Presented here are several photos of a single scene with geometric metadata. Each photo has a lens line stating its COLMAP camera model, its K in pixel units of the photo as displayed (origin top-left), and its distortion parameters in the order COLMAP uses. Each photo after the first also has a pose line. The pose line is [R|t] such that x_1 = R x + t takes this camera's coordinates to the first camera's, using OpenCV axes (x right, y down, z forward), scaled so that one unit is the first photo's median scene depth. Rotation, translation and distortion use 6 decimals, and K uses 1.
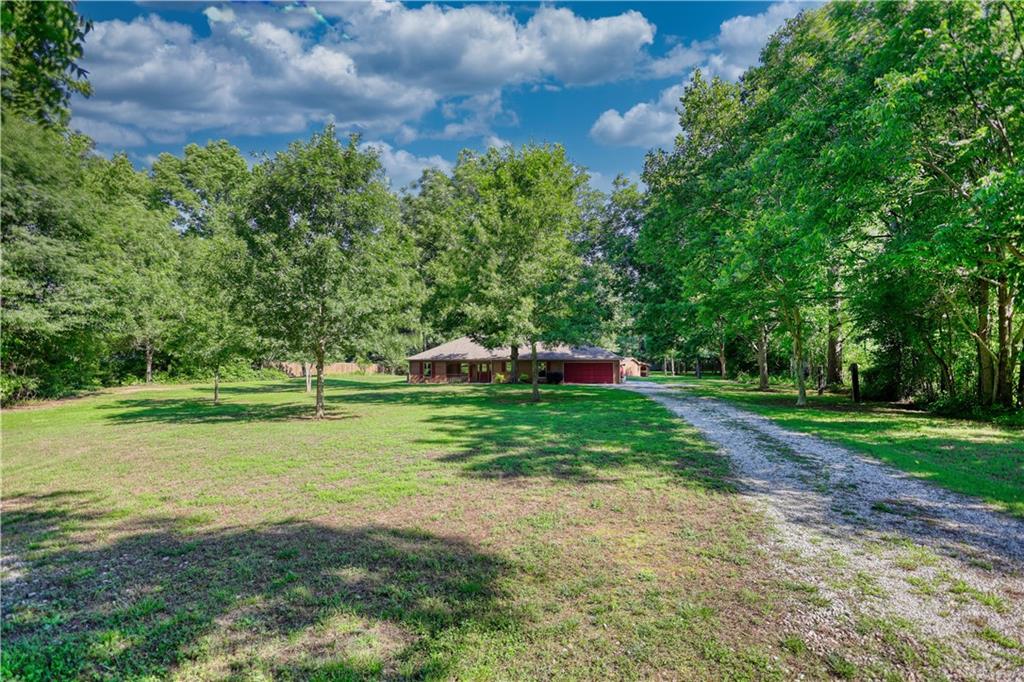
lens RADIAL K [[483.2, 0, 512.0], [0, 483.2, 341.0], [0, 0, 1]] dist [0.001582, 0.000278]
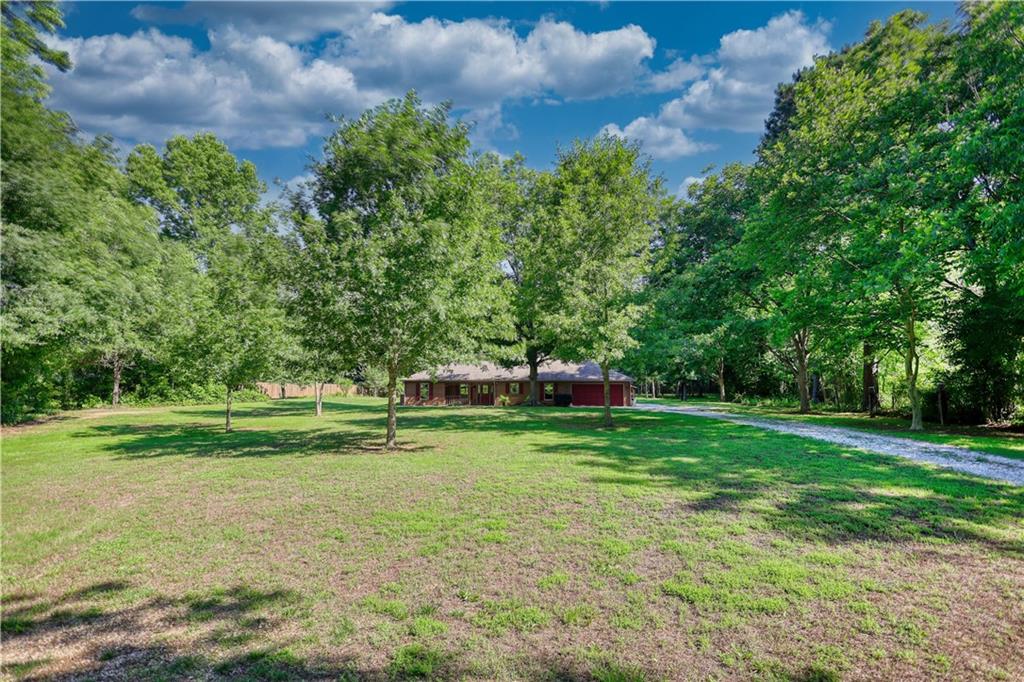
lens RADIAL K [[488.3, 0, 511.6], [0, 488.3, 349.8], [0, 0, 1]] dist [-0.001207, 0.000550]
pose [[0.996918, 0.008645, 0.077975, -0.115823], [-0.006556, 0.999614, -0.027008, 0.006306], [-0.078178, 0.026413, 0.996589, 0.072485]]
